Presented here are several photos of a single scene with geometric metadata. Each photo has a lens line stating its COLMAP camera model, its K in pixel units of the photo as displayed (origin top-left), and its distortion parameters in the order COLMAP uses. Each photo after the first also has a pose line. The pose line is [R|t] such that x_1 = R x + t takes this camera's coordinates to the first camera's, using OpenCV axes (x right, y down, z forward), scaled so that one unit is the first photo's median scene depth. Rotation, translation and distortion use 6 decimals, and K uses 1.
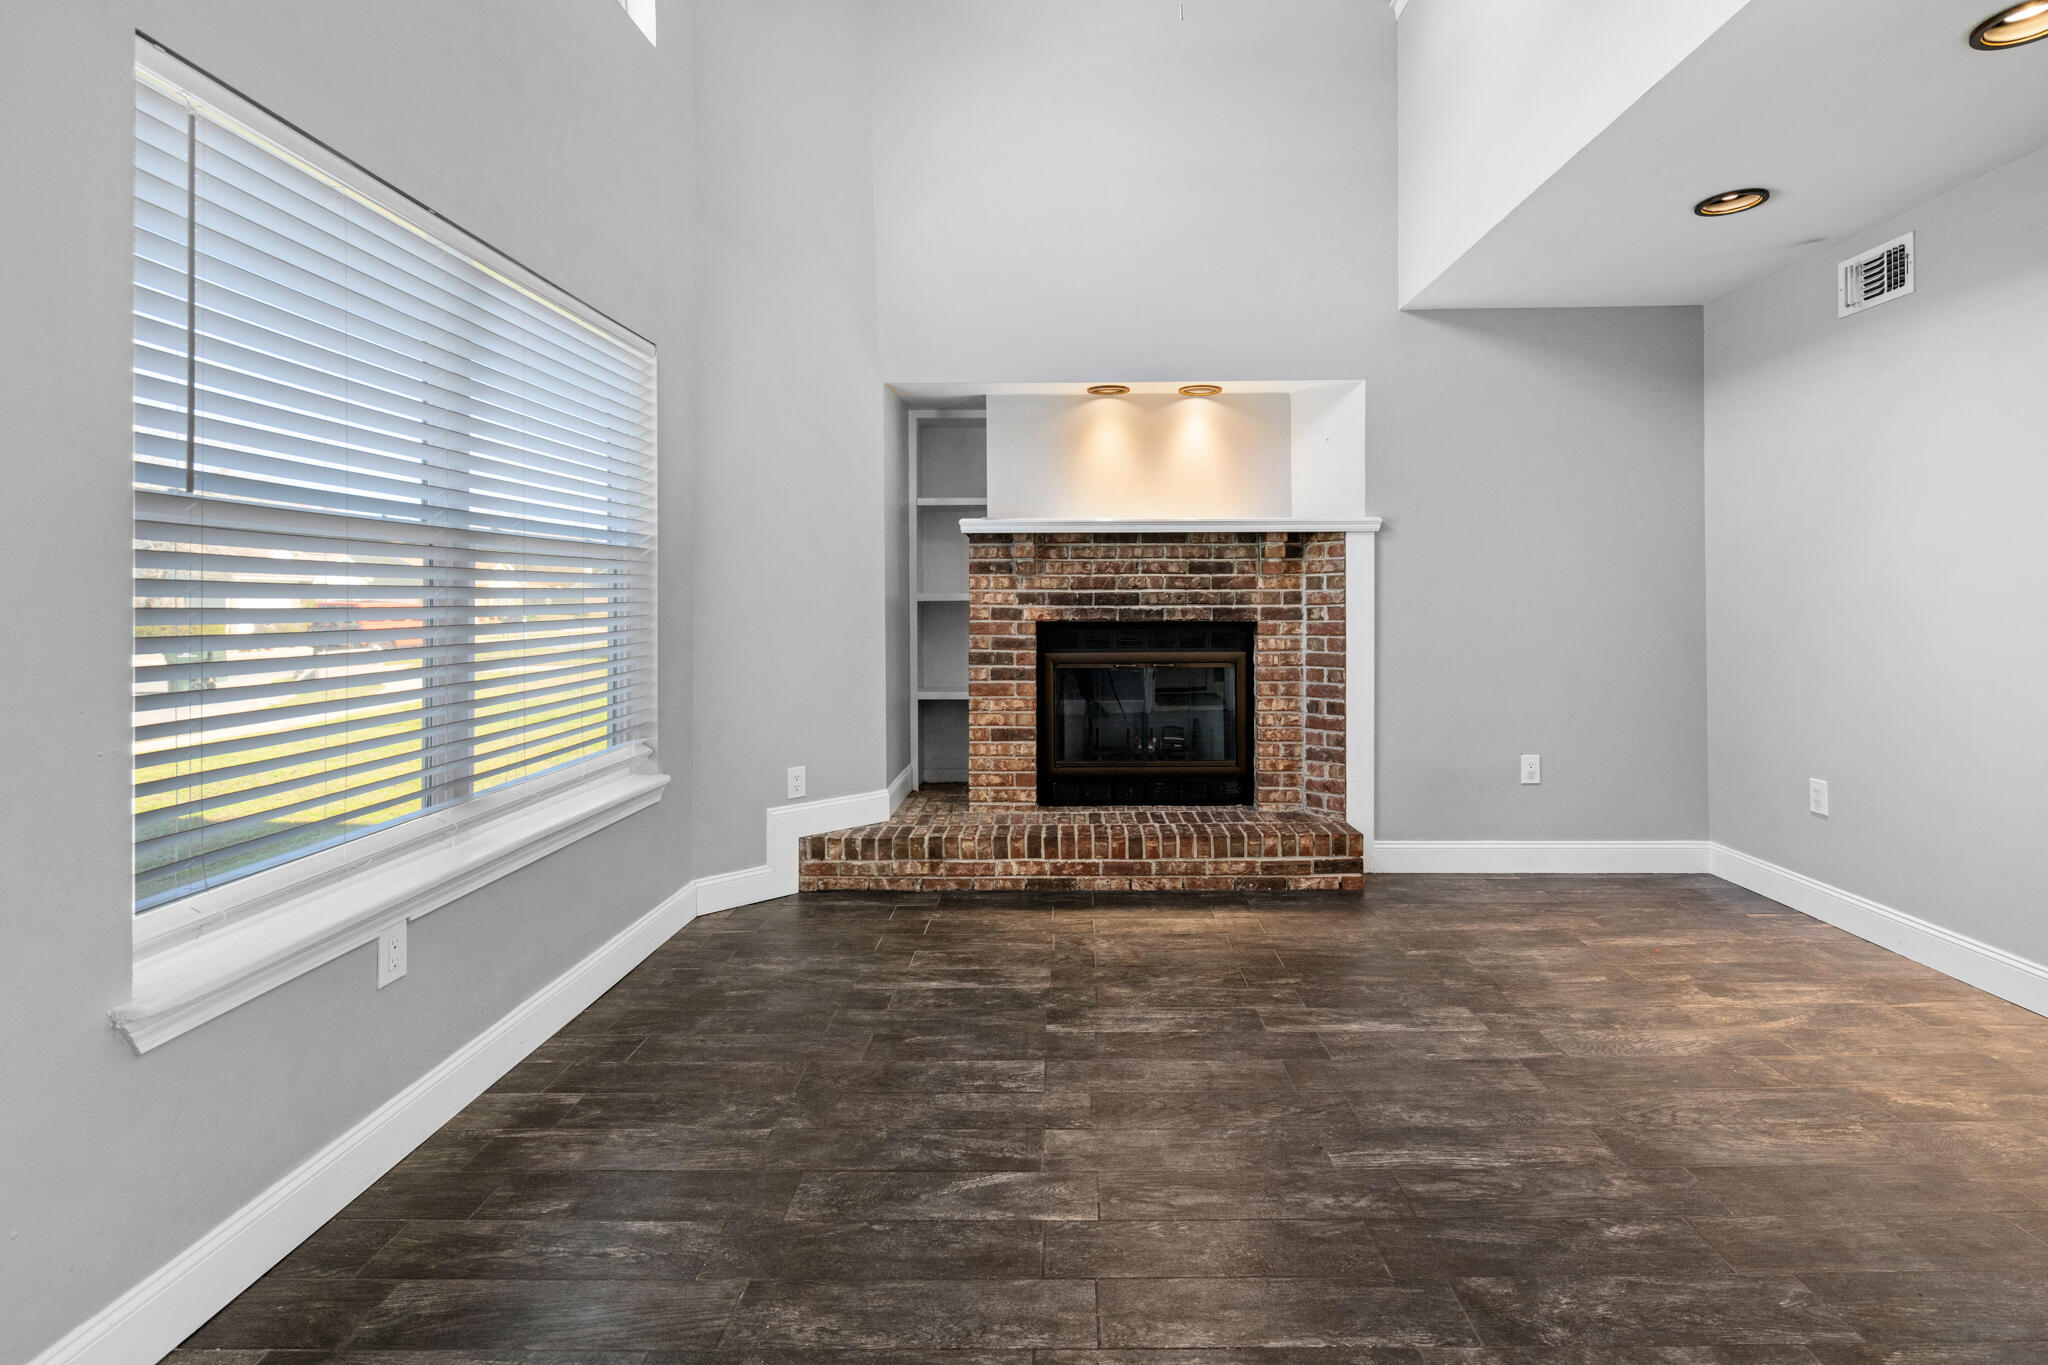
lens RADIAL K [[937.2, 0, 1062.6], [0, 937.2, 589.9], [0, 0, 1]] dist [0.001989, -0.000172]
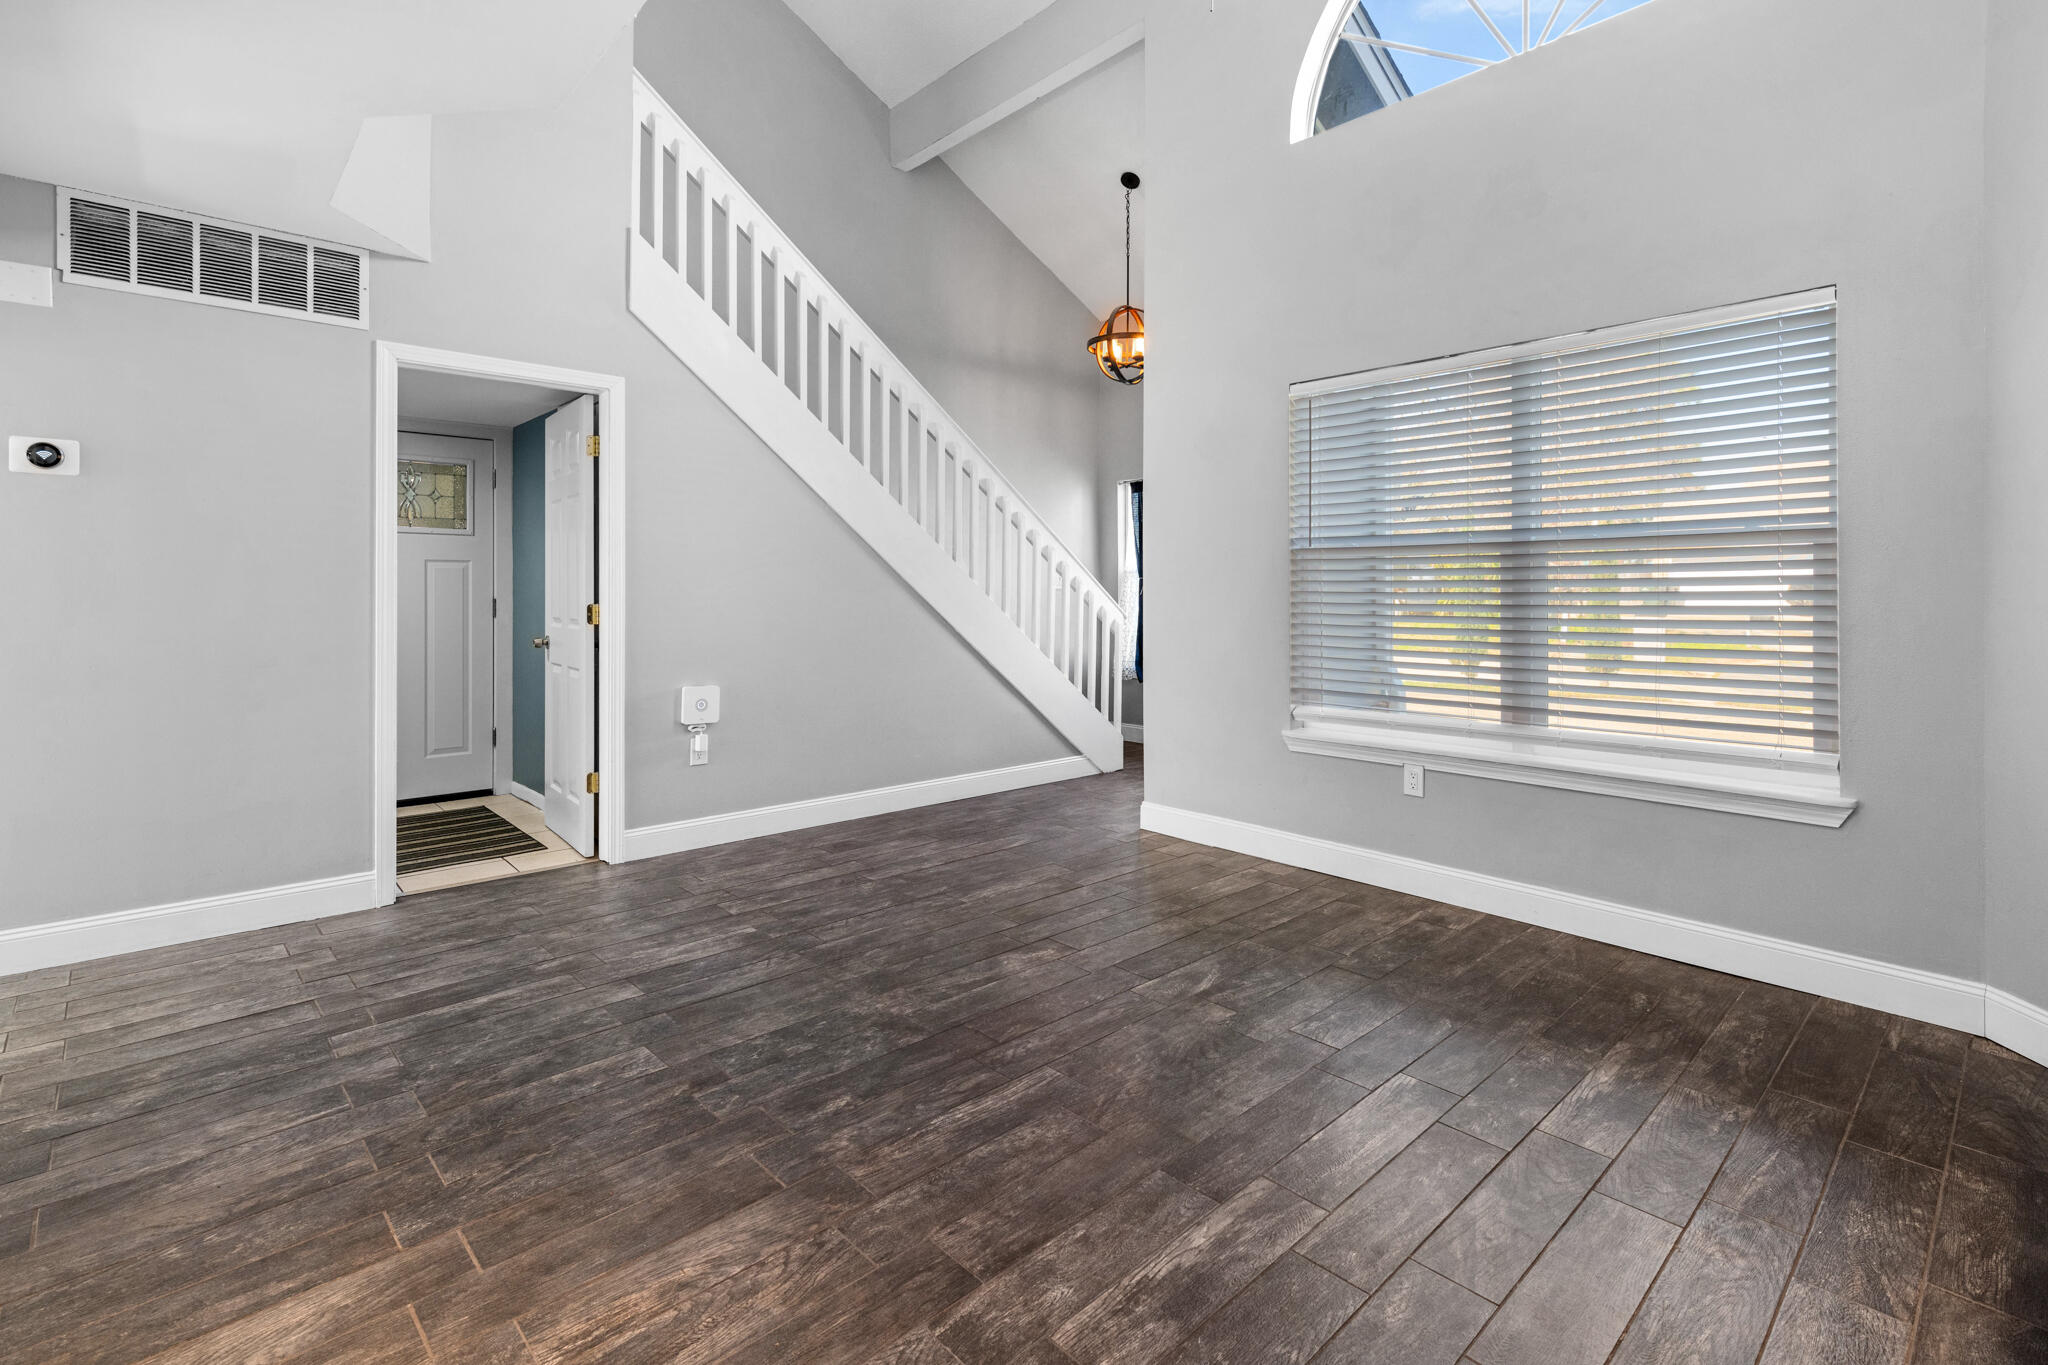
lens RADIAL K [[937.2, 0, 1019.6], [0, 937.2, 600.8], [0, 0, 1]] dist [0.001989, -0.000172]
pose [[-0.730117, 0.013069, -0.683197, 0.723324], [0.009700, 0.999915, 0.008762, 0.007456], [0.683253, -0.000230, -0.730182, 1.188738]]
